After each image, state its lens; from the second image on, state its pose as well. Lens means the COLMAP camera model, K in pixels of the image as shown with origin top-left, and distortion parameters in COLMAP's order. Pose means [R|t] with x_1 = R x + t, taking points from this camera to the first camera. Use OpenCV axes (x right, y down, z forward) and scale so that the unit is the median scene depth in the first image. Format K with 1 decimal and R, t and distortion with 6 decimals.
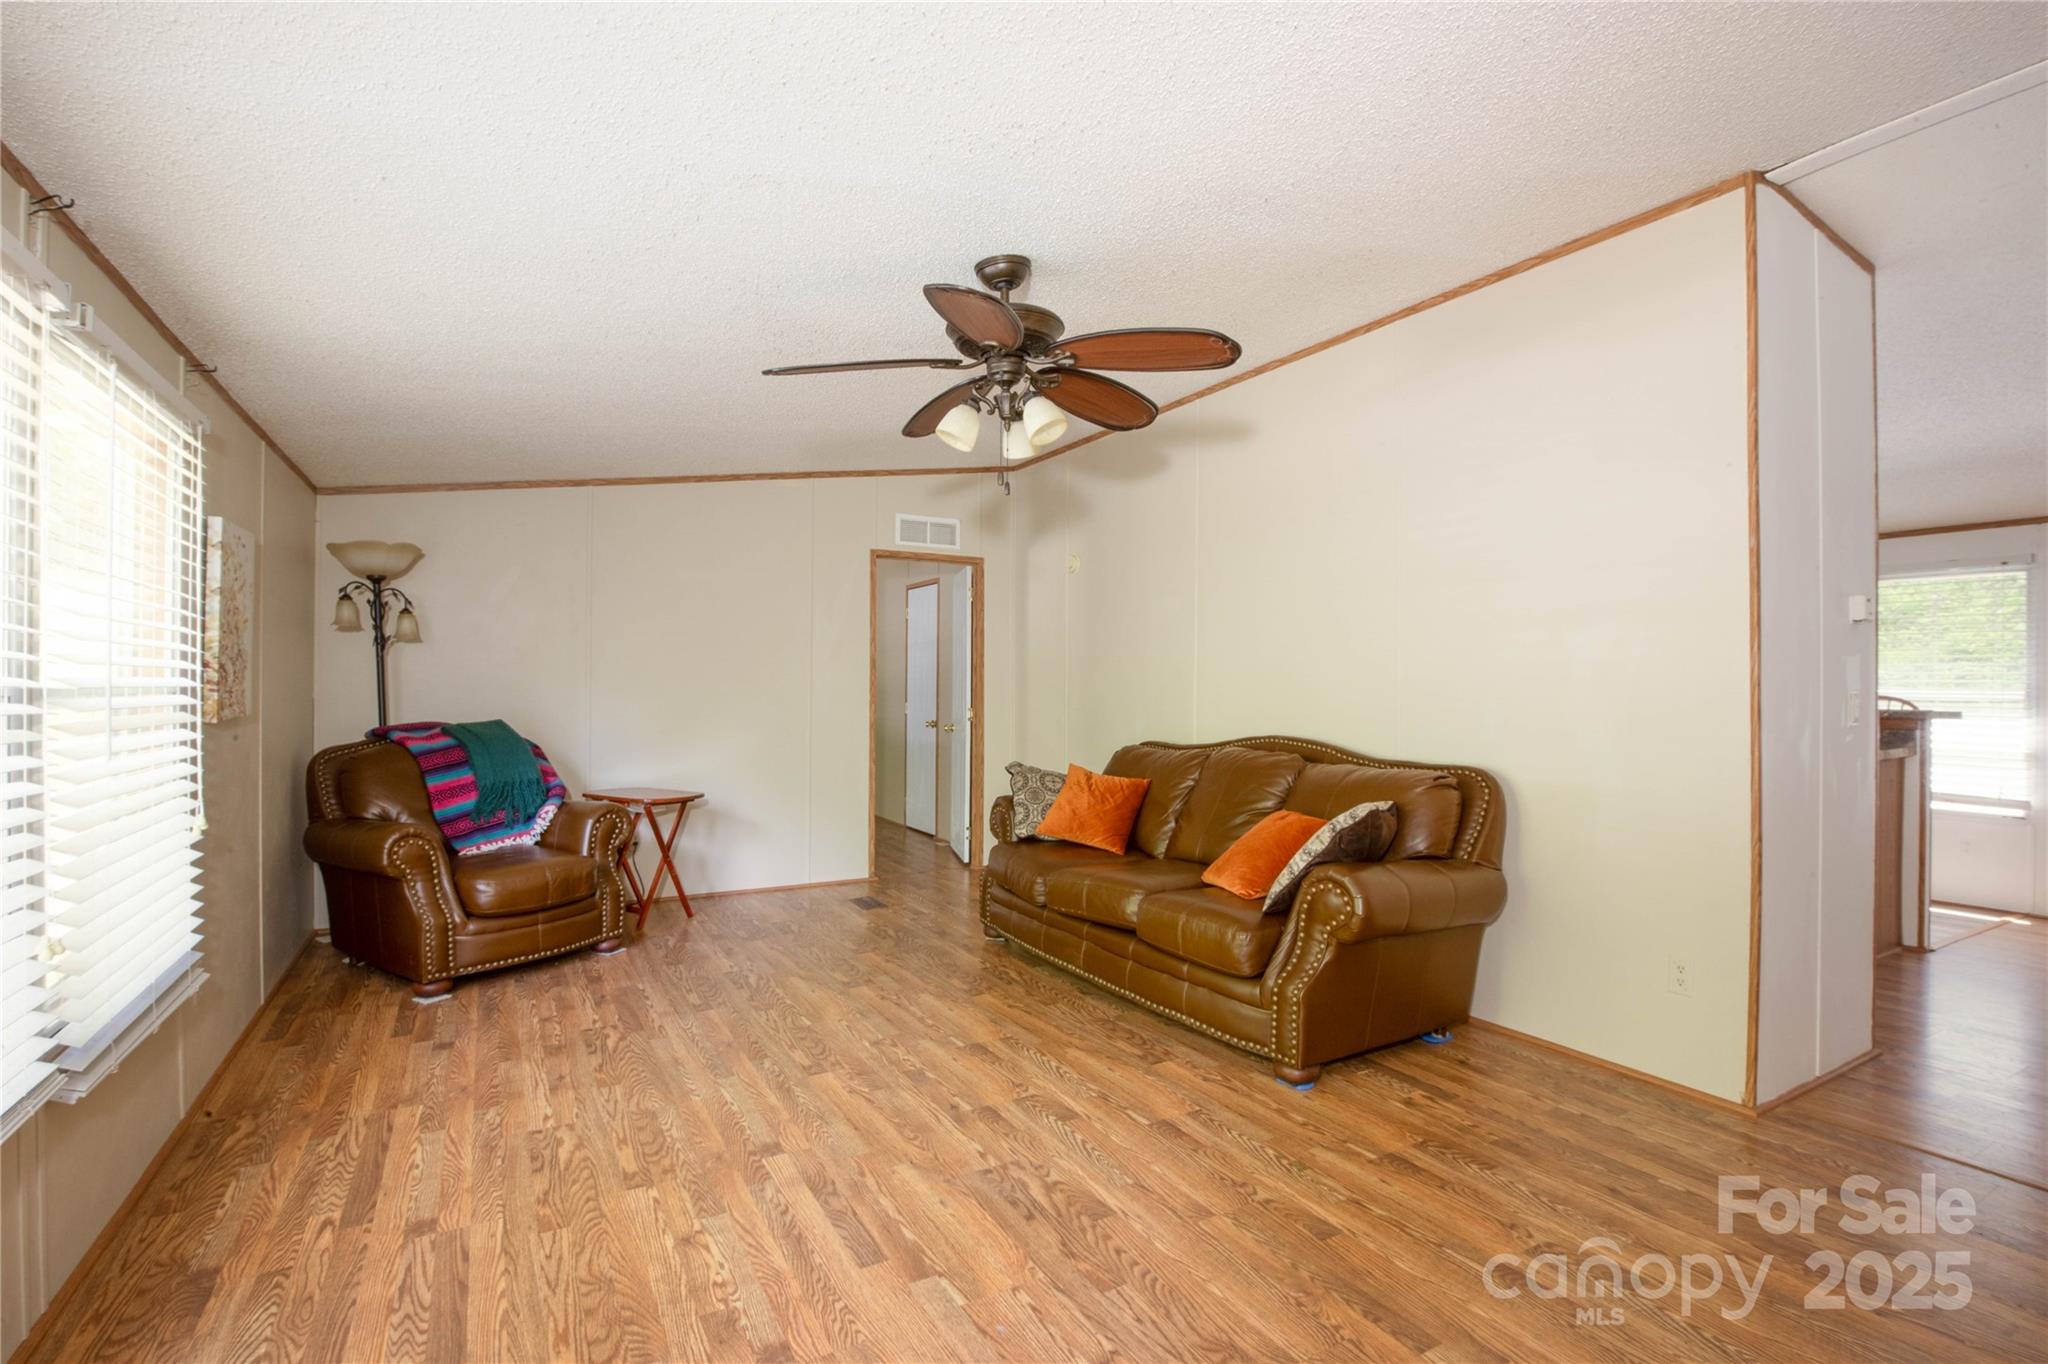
lens RADIAL K [[957.9, 0, 1050.9], [0, 957.9, 679.5], [0, 0, 1]] dist [-0.034924, 0.004246]
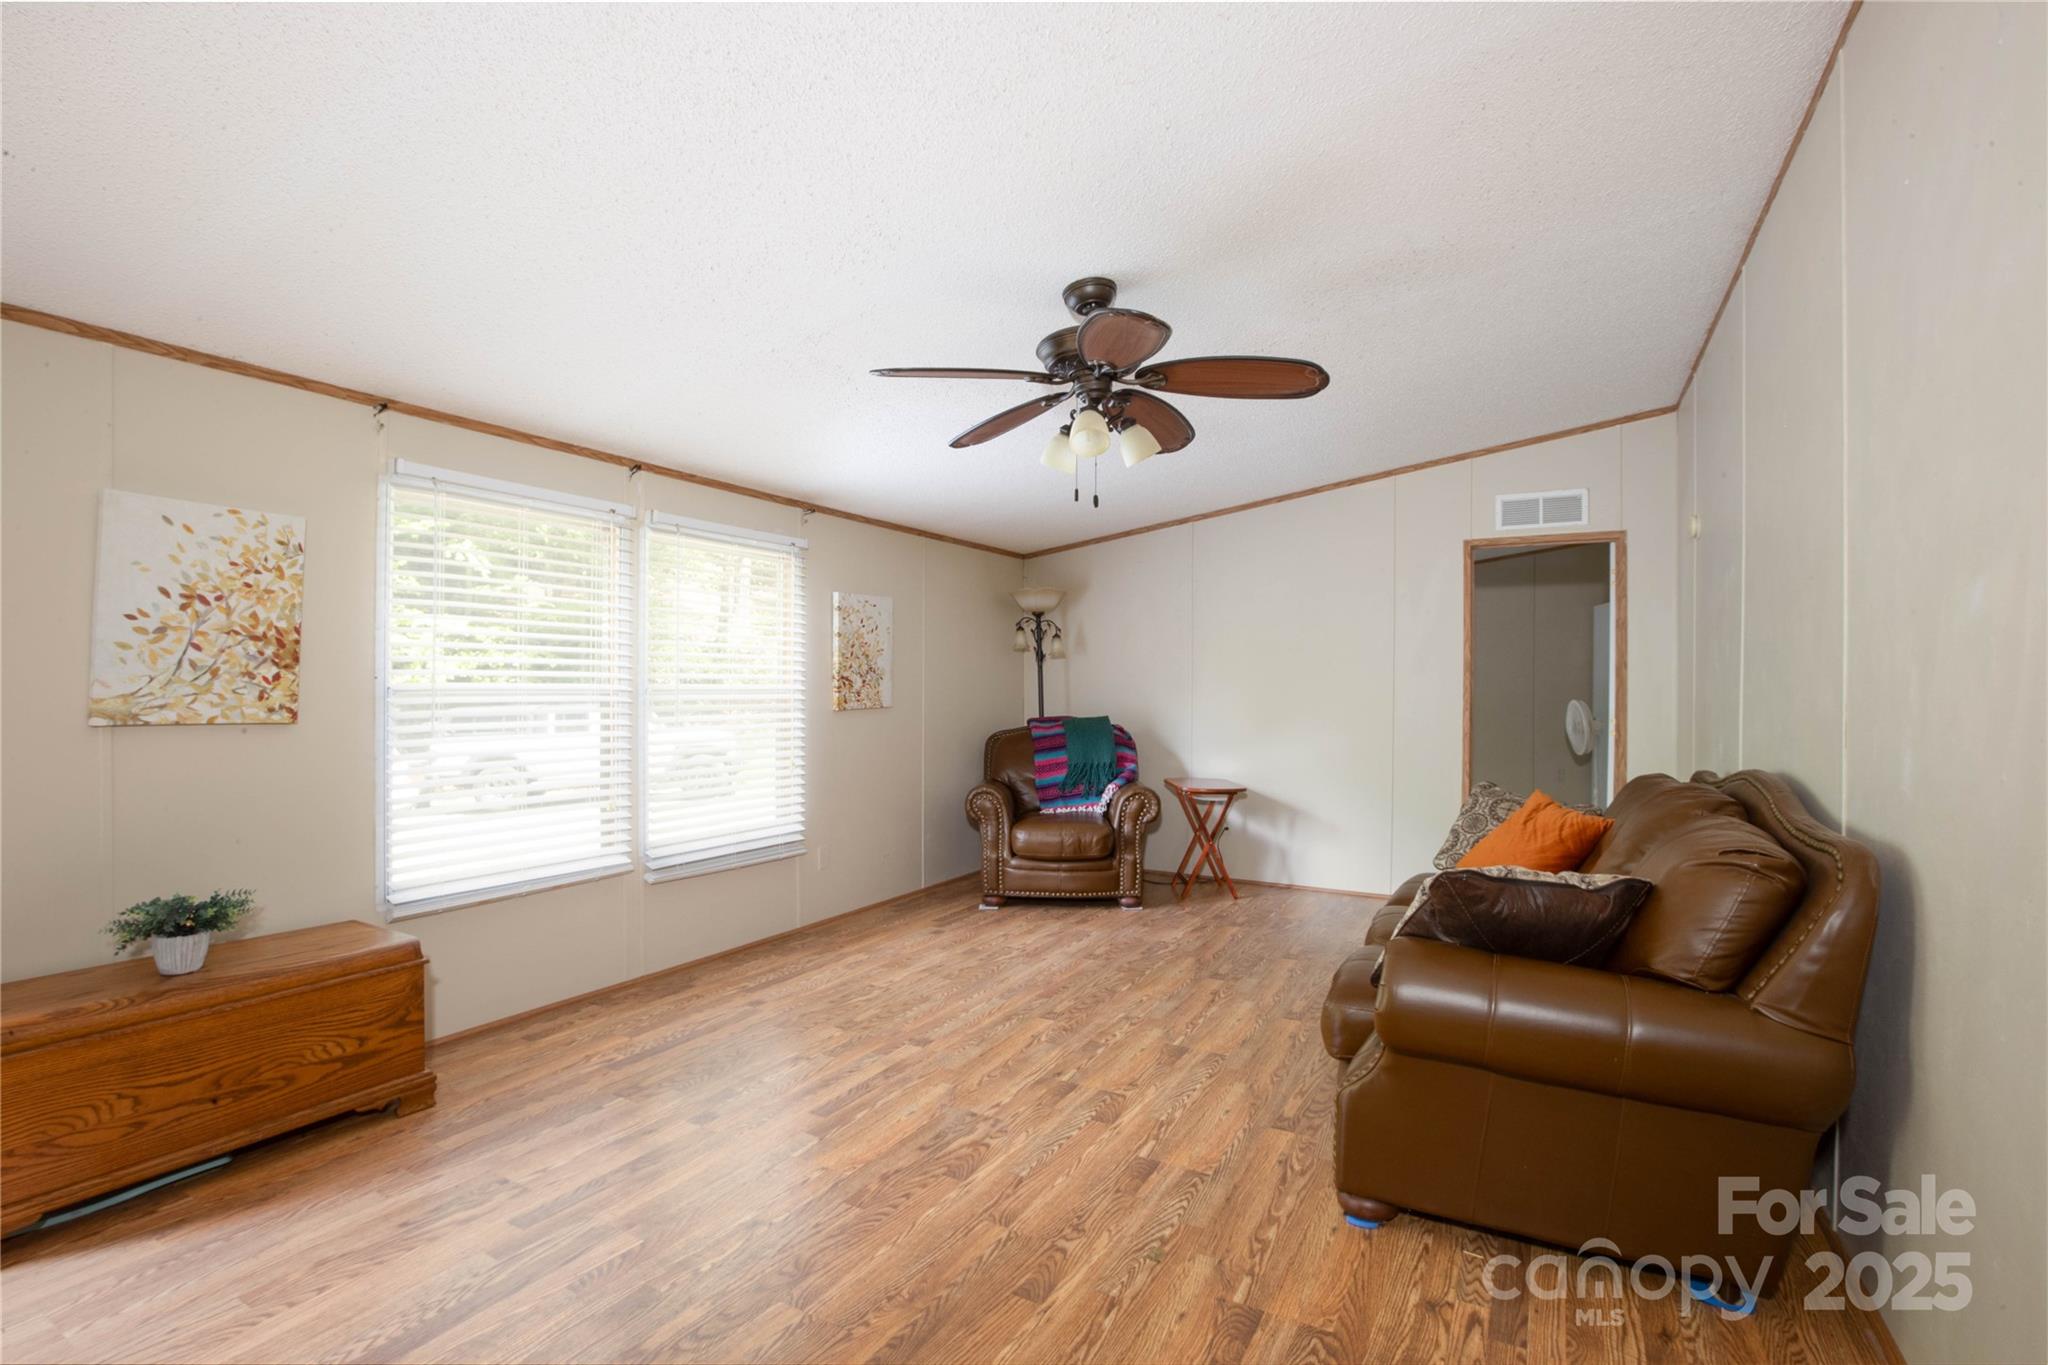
lens RADIAL K [[957.9, 0, 1030.9], [0, 957.9, 682.2], [0, 0, 1]] dist [-0.034924, 0.004246]
pose [[0.503930, -0.004386, -0.863733, 0.764369], [0.000473, 0.999988, -0.004802, 0.004579], [0.863744, 0.002011, 0.503926, 0.387868]]
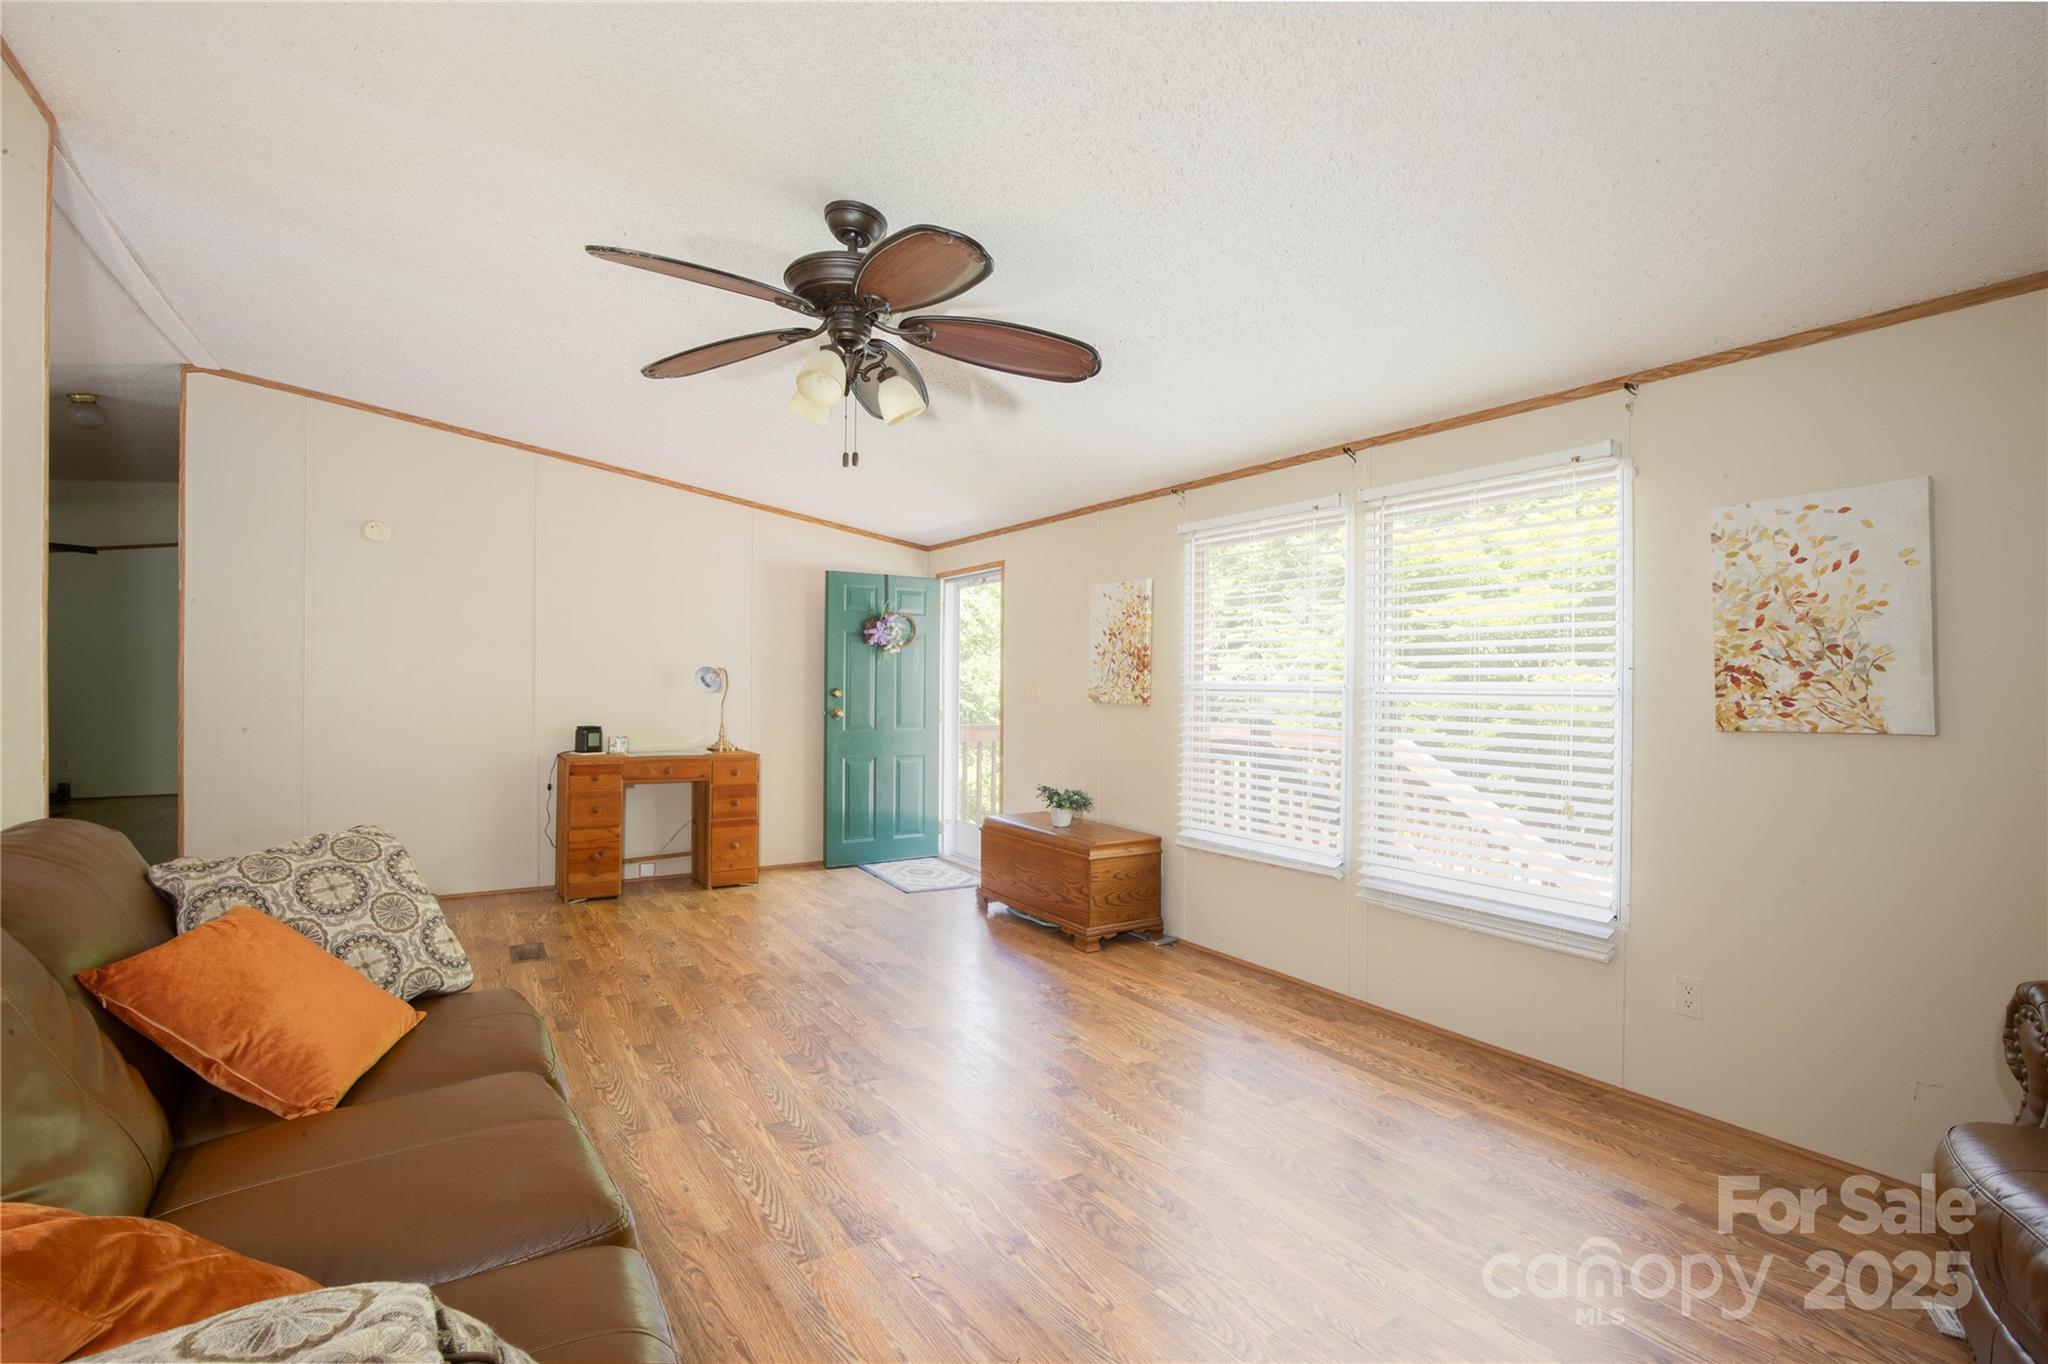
lens RADIAL K [[957.9, 0, 1028.7], [0, 957.9, 685.1], [0, 0, 1]] dist [-0.034924, 0.004246]
pose [[-0.999516, -0.012593, -0.028455, -0.182011], [-0.012539, 0.999919, -0.002079, 0.012983], [0.028479, -0.001721, -0.999593, 1.776201]]
